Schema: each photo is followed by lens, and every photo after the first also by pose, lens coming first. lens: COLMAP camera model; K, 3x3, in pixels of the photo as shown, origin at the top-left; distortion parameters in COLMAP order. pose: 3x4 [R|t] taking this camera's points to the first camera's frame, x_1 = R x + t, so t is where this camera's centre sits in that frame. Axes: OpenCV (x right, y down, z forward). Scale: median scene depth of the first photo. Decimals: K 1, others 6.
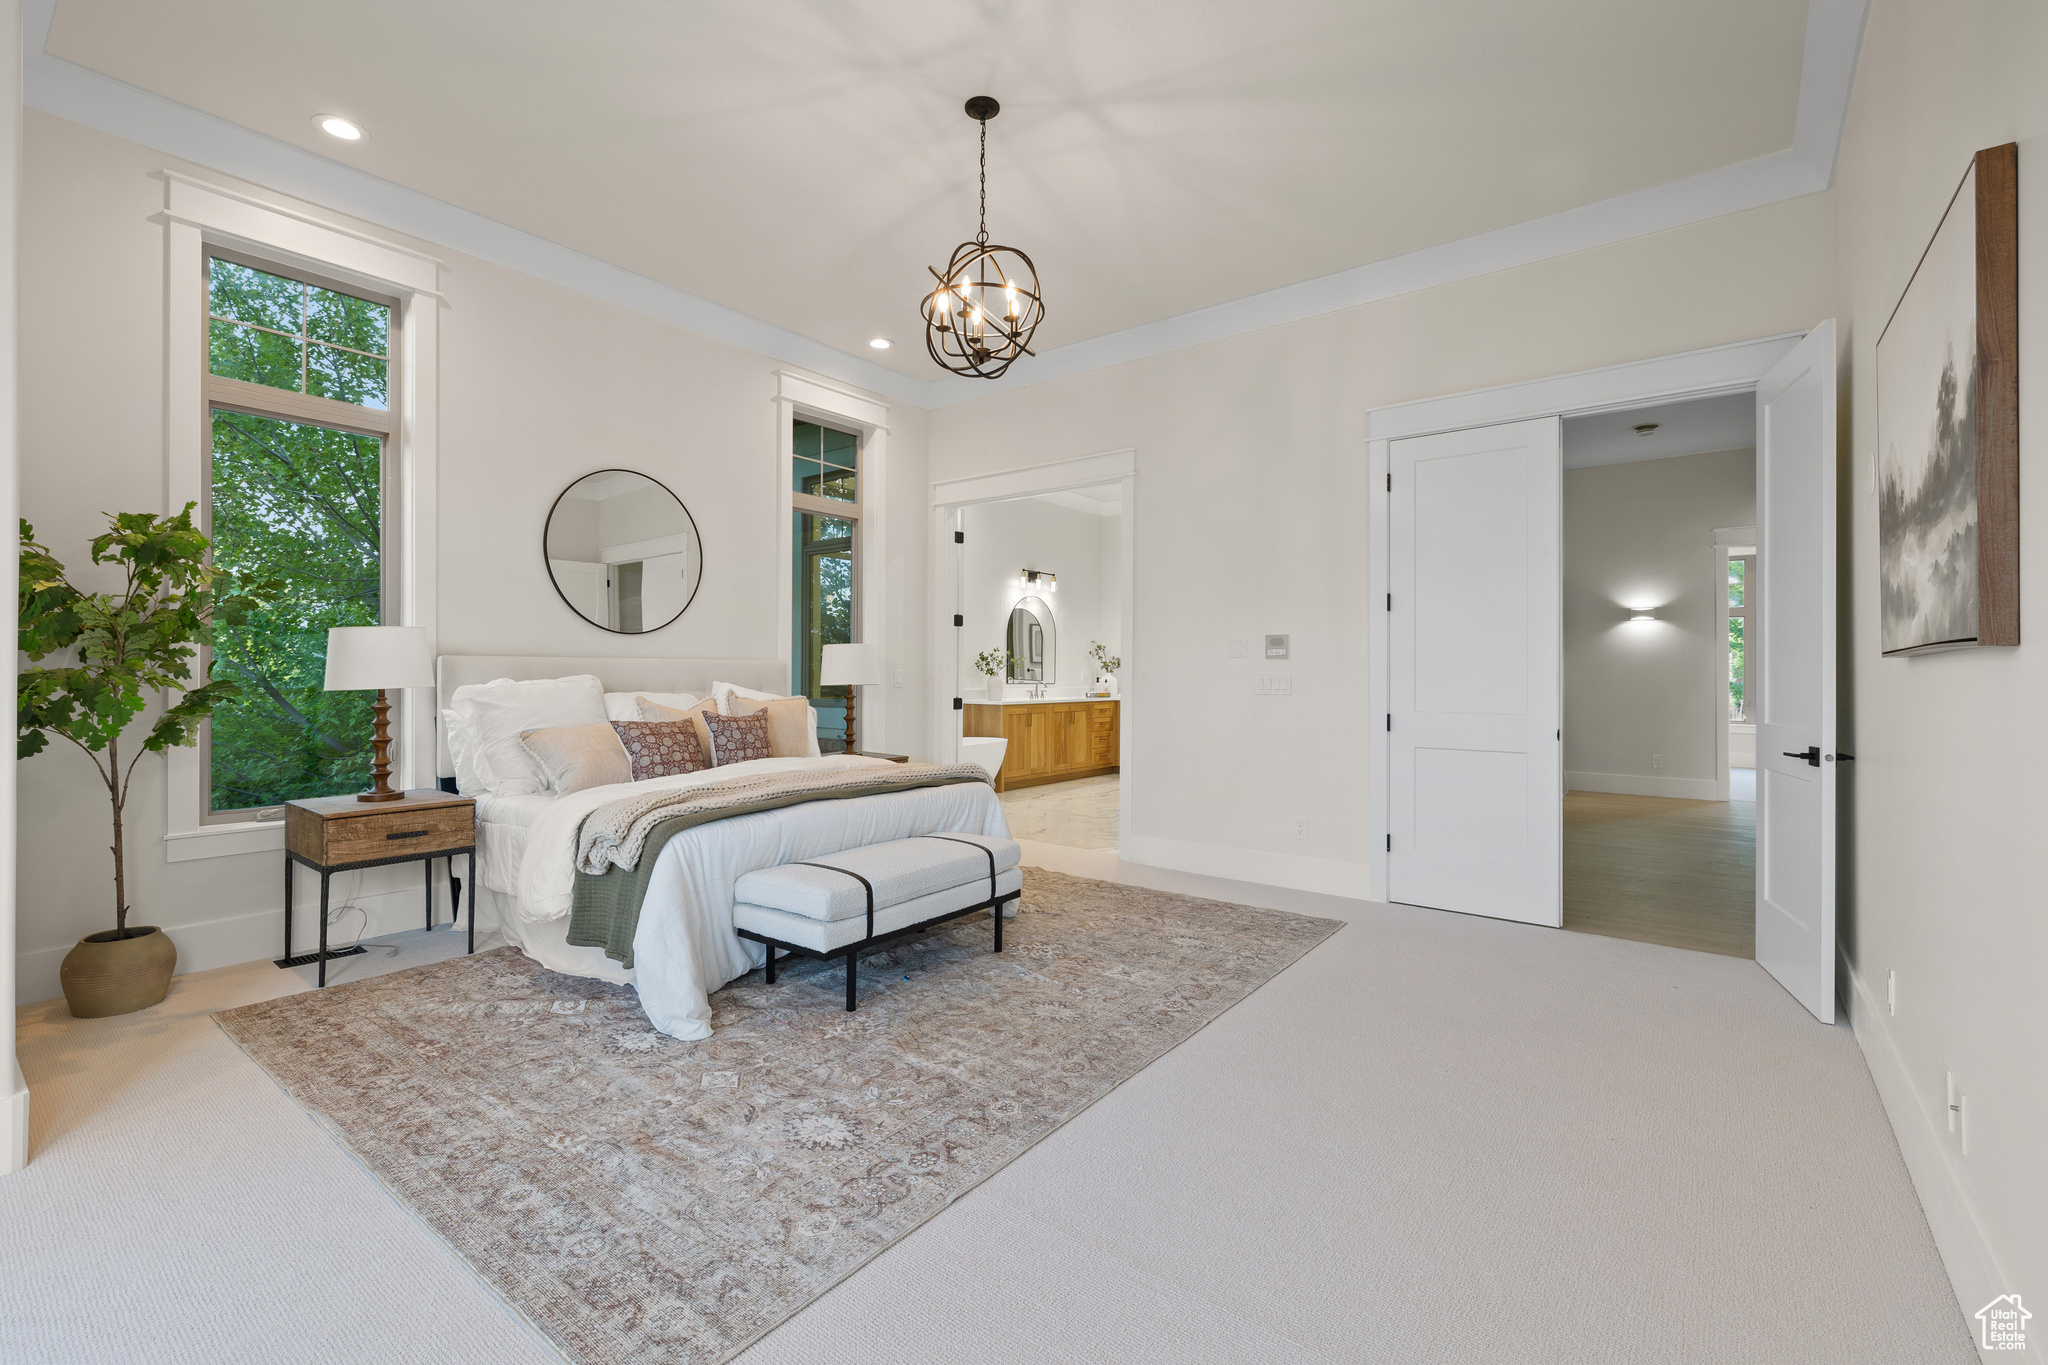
lens RADIAL K [[873.5, 0, 1026.0], [0, 873.5, 669.4], [0, 0, 1]] dist [0.001794, 0.000255]
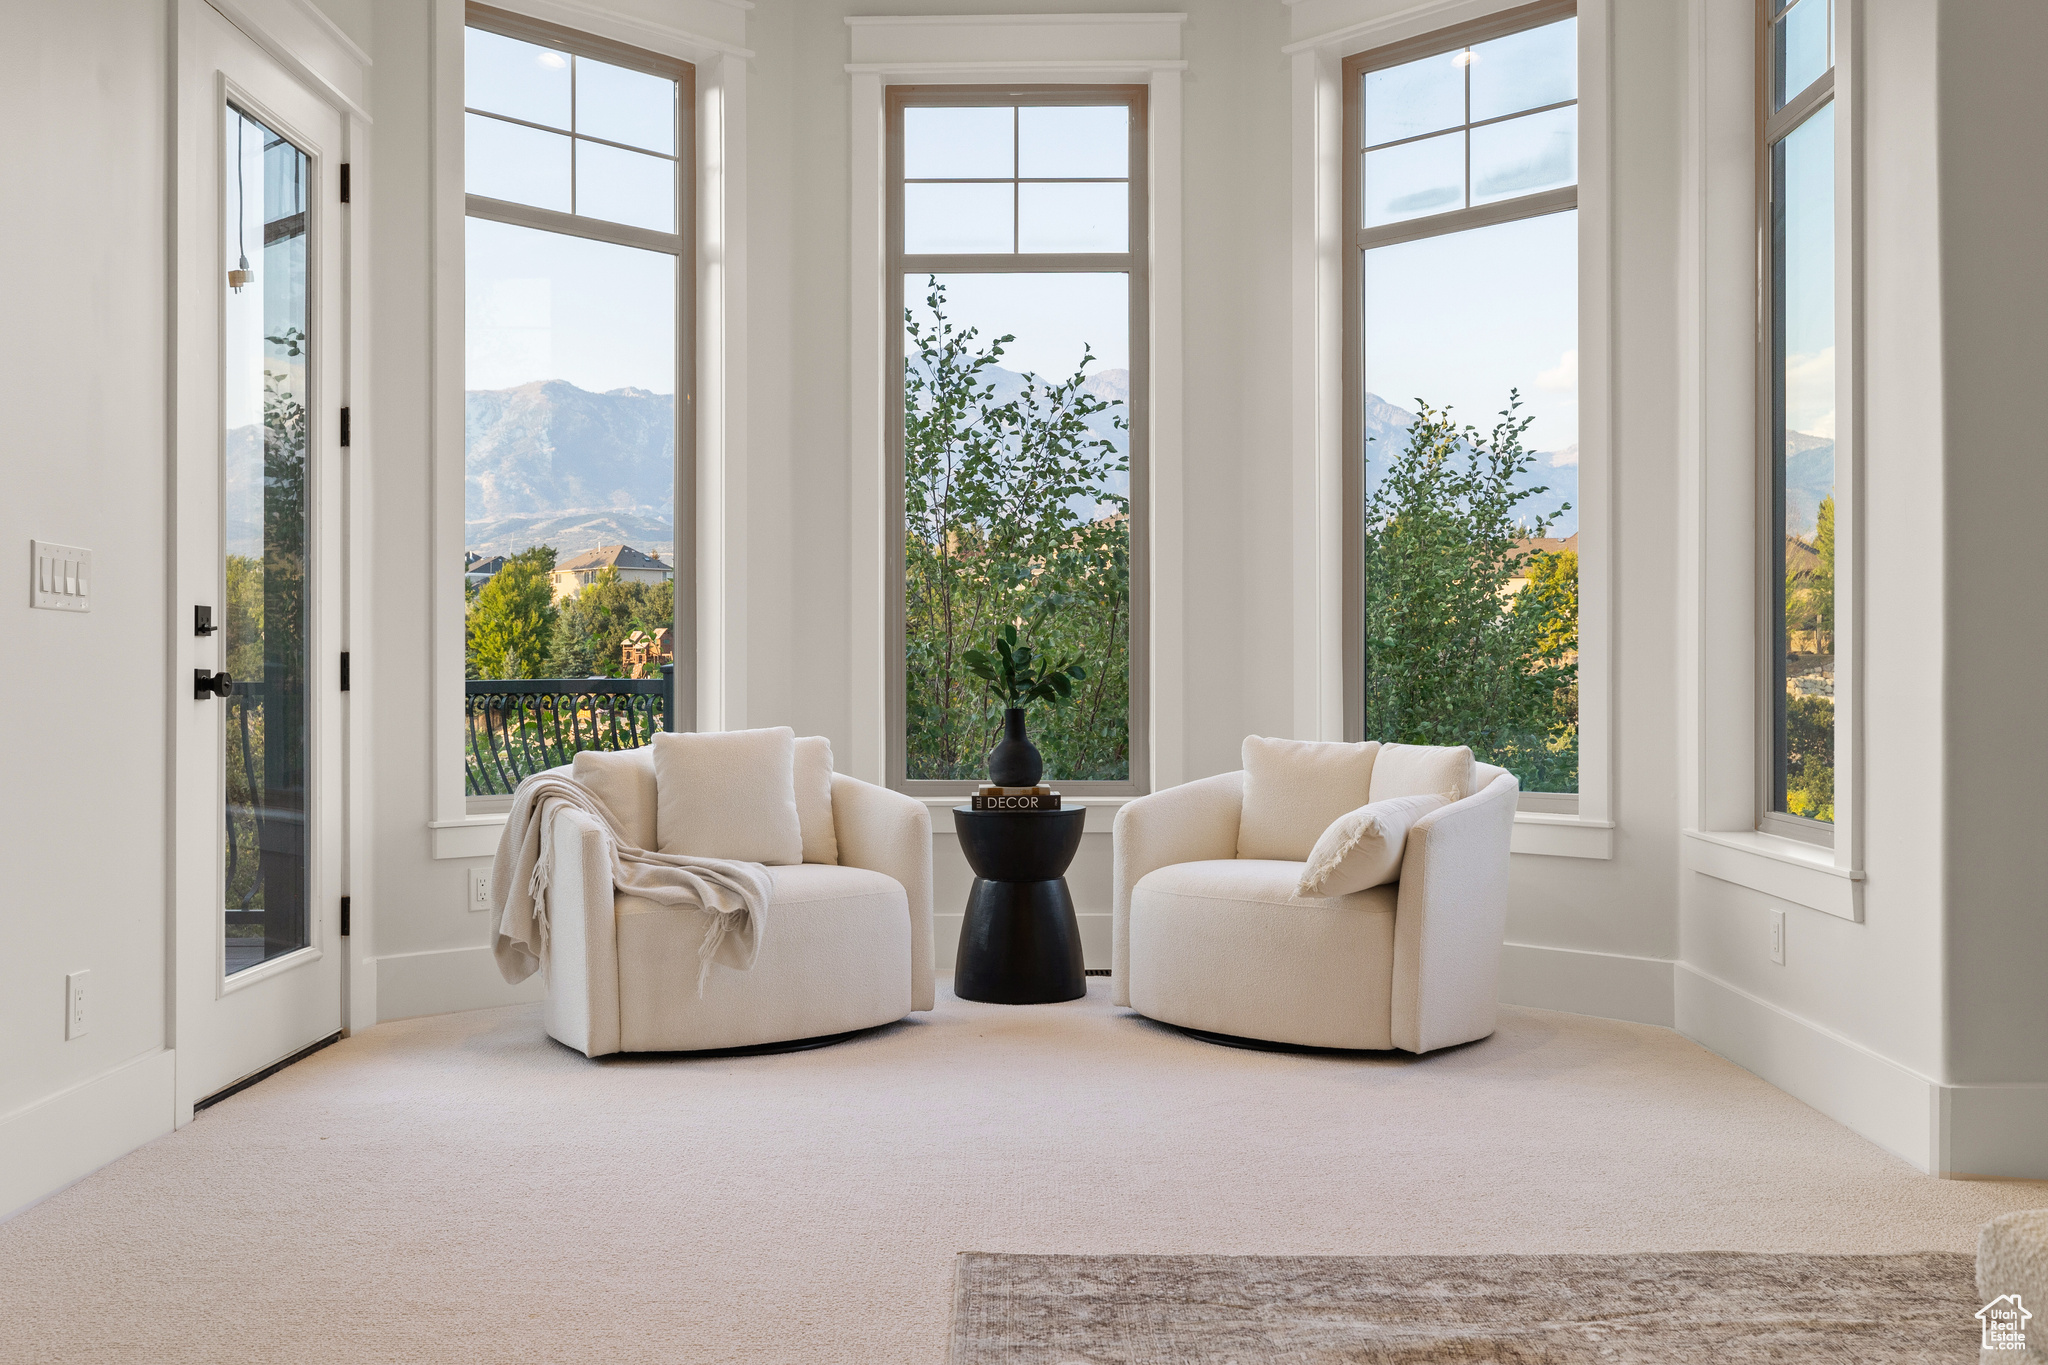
lens RADIAL K [[1857.1, 0, 1024.0], [0, 1857.1, 682.5], [0, 0, 1]] dist [0.009006, 0.002813]
pose [[-0.788398, 0.001938, -0.615162, 0.326354], [0.003124, 0.999995, -0.000854, 0.067485], [0.615157, -0.002595, -0.788400, 1.066141]]
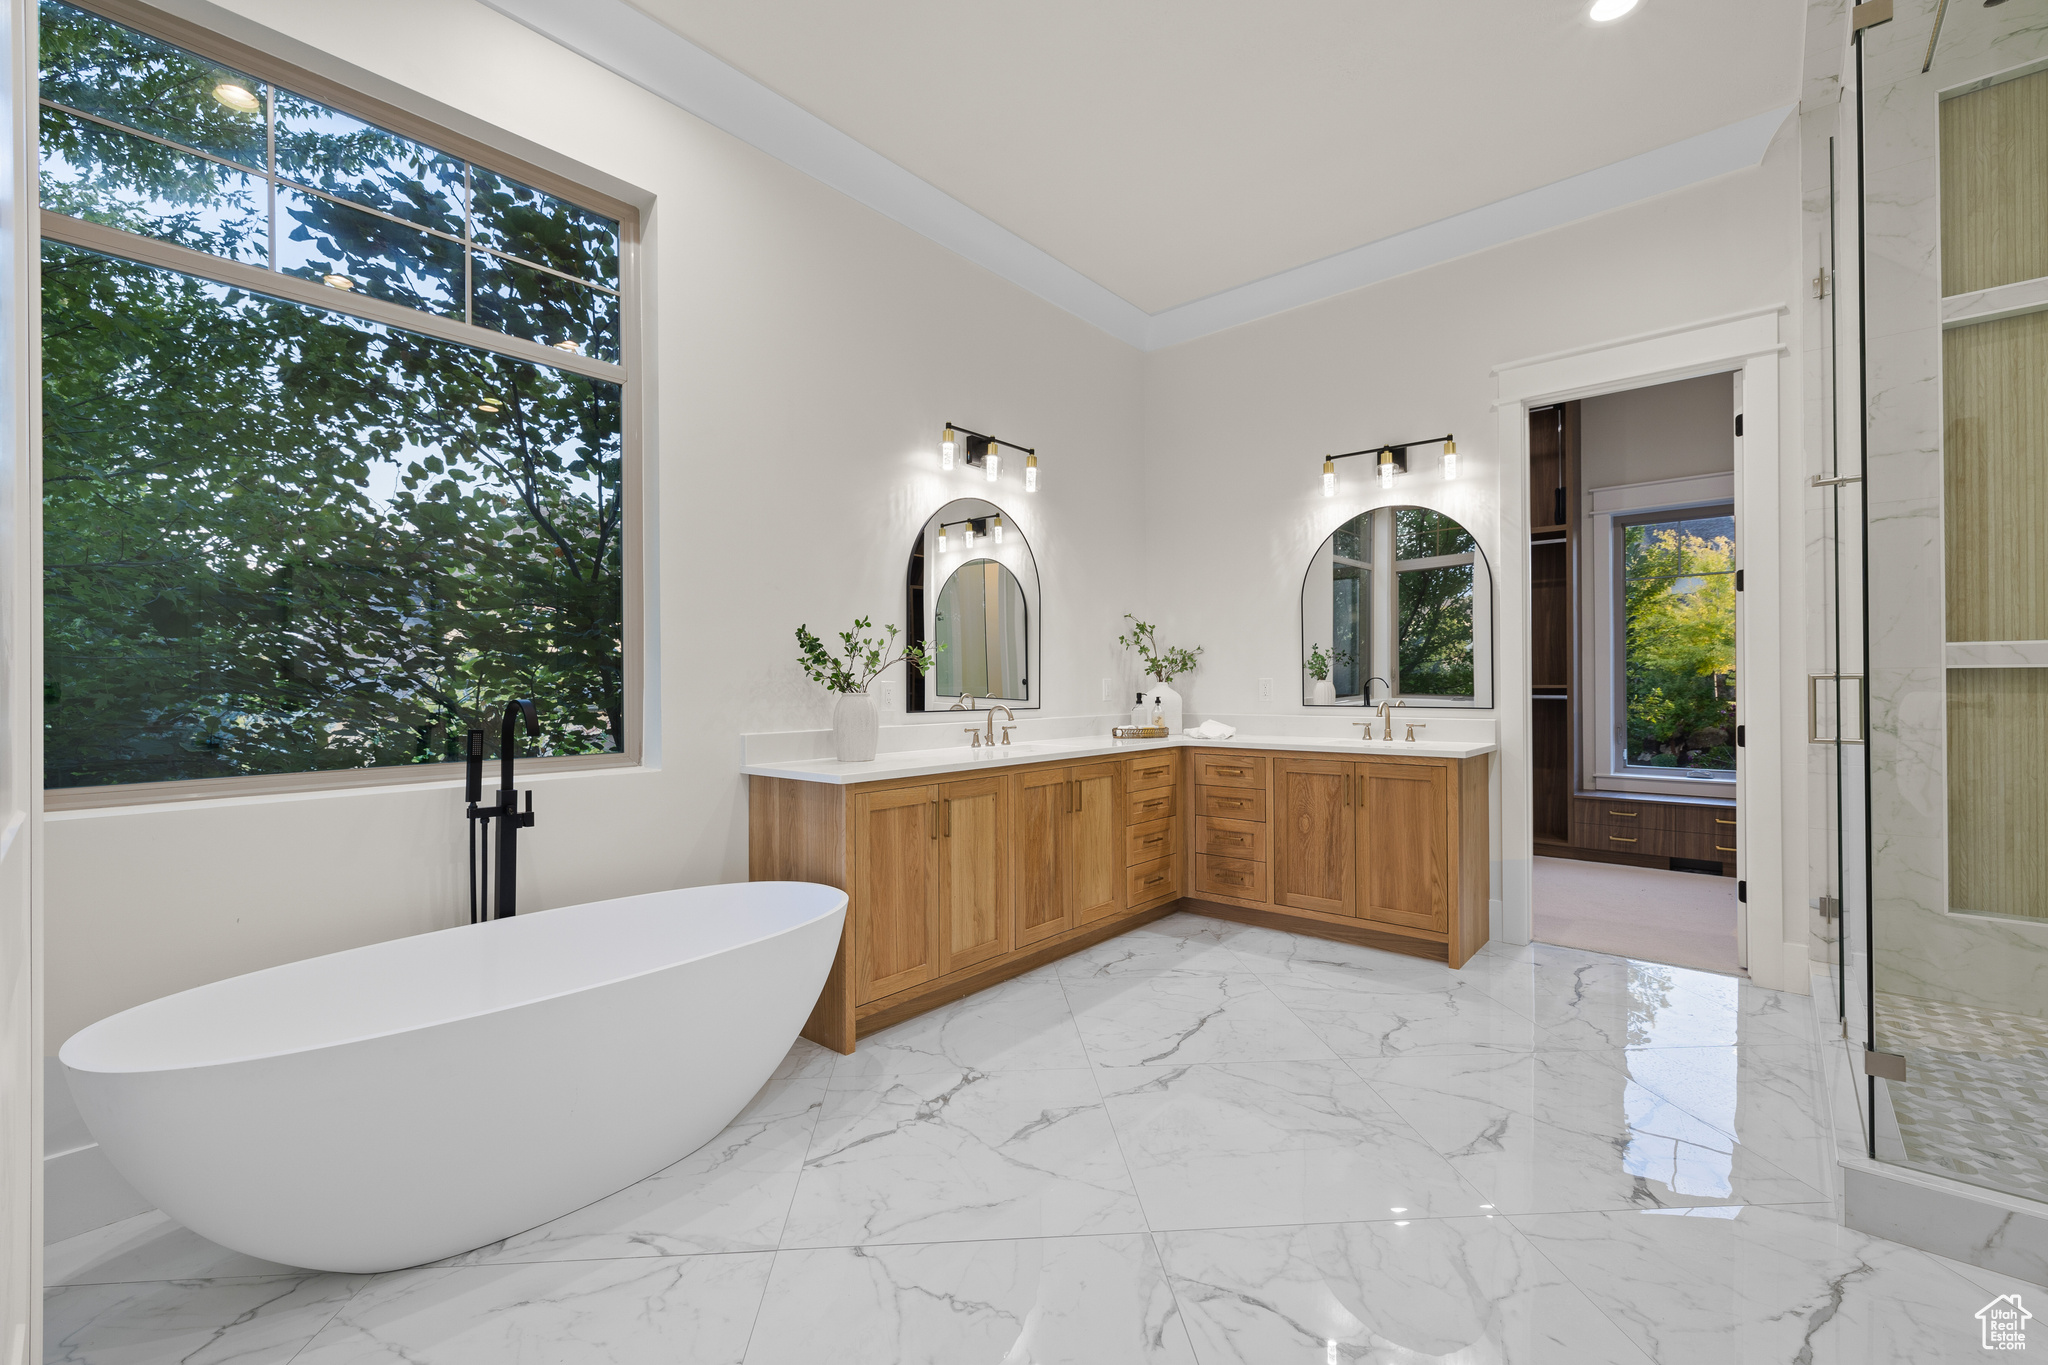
lens RADIAL K [[852.6, 0, 1024.0], [0, 852.6, 682.5], [0, 0, 1]] dist [0.000857, 0.000041]
pose [[0.998619, -0.010106, -0.051549, 0.136908], [0.010227, 0.999946, 0.002087, 0.006924], [0.051525, -0.002611, 0.998668, 1.675455]]
